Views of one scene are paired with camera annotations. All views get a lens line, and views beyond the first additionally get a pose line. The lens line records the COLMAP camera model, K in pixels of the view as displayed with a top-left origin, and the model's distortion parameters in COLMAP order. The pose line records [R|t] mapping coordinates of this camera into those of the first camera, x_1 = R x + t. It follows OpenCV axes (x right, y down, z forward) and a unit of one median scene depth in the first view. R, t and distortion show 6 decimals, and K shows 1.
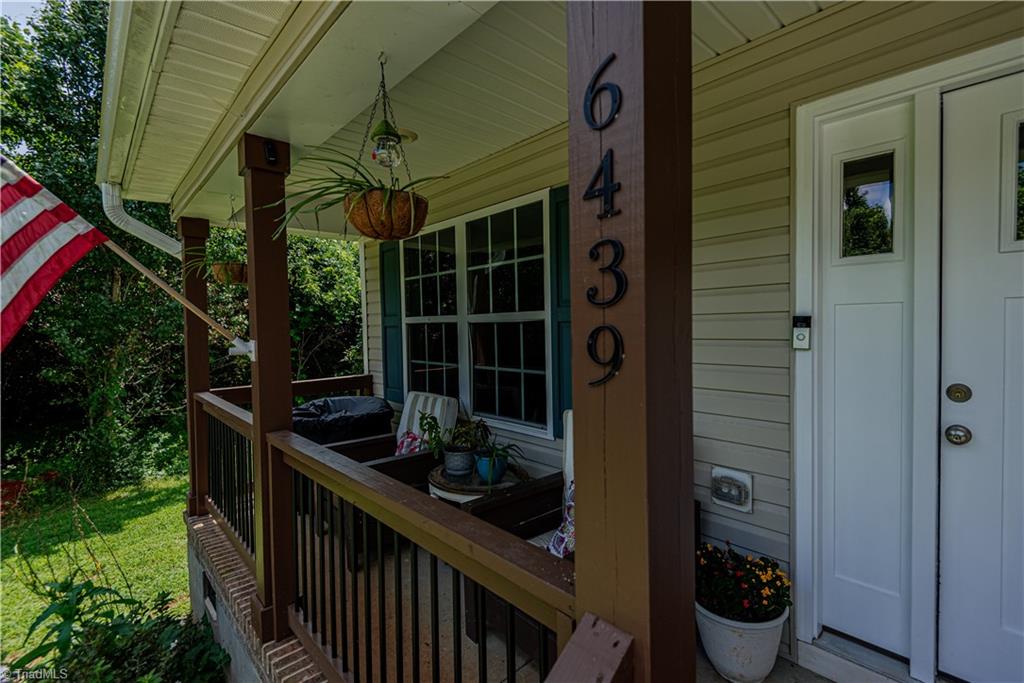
lens RADIAL K [[466.5, 0, 510.7], [0, 466.5, 338.9], [0, 0, 1]] dist [-0.000577, -0.000049]
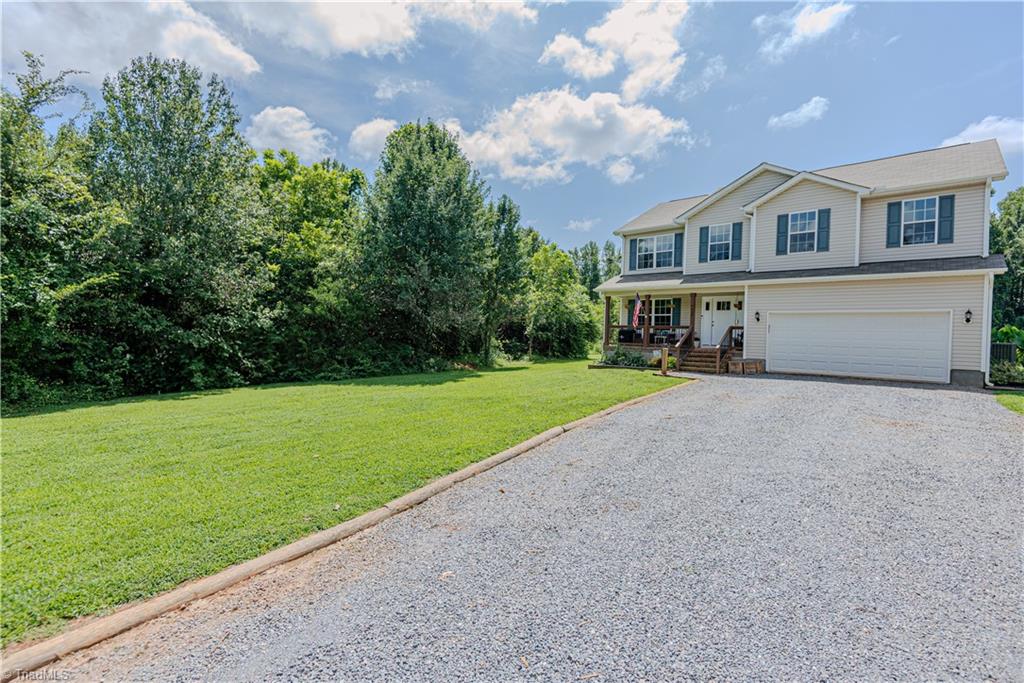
lens RADIAL K [[467.0, 0, 512.4], [0, 467.0, 341.3], [0, 0, 1]] dist [-0.001437, -0.000278]
pose [[0.994638, 0.040055, 0.095348, -3.126823], [-0.039021, 0.999158, -0.012690, 0.563201], [-0.095776, 0.008901, 0.995363, -6.137861]]
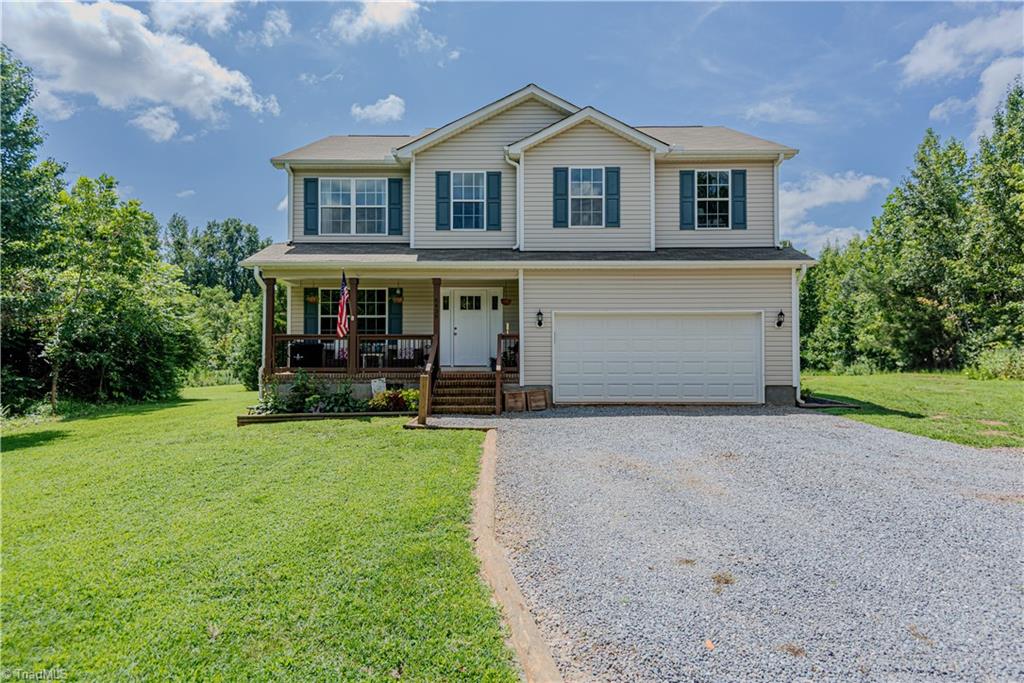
lens RADIAL K [[603.1, 0, 515.8], [0, 603.1, 337.2], [0, 0, 1]] dist [0.031983, -0.002102]
pose [[0.679747, 0.039224, 0.732397, -3.186353], [0.011400, 0.997883, -0.064023, 0.512952], [-0.733358, 0.051869, 0.677861, -3.650794]]
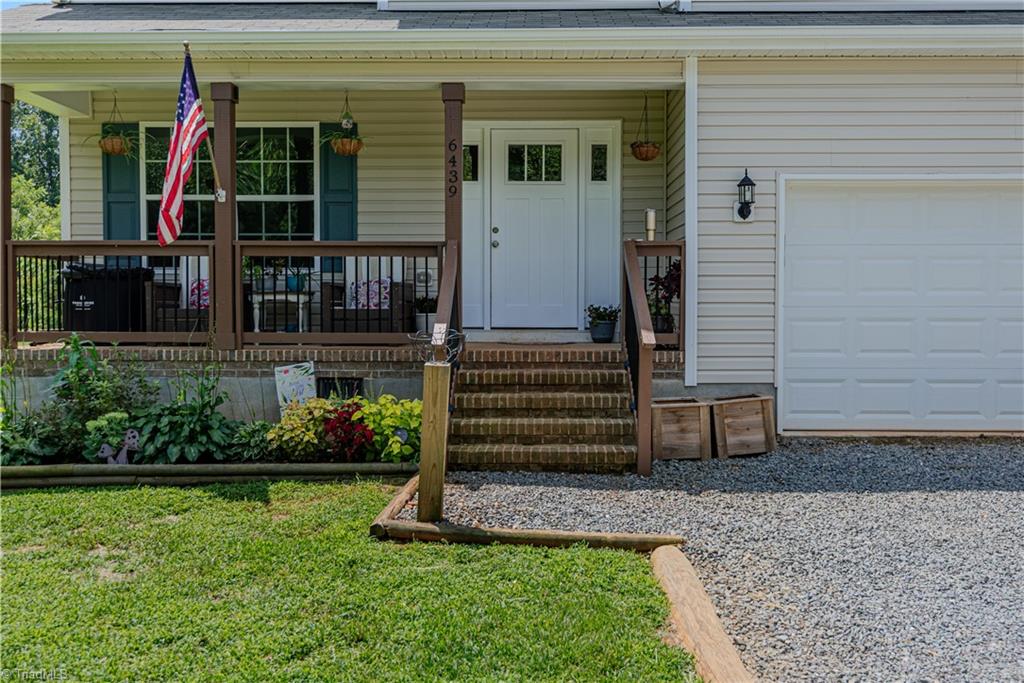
lens RADIAL K [[1028.5, 0, 512.1], [0, 1028.5, 342.7], [0, 0, 1]] dist [0.006976, 0.000000]
pose [[0.699561, -0.006698, 0.714541, -2.035982], [0.006879, 0.999973, 0.002639, 0.457276], [-0.714540, 0.003070, 0.699588, -2.038647]]
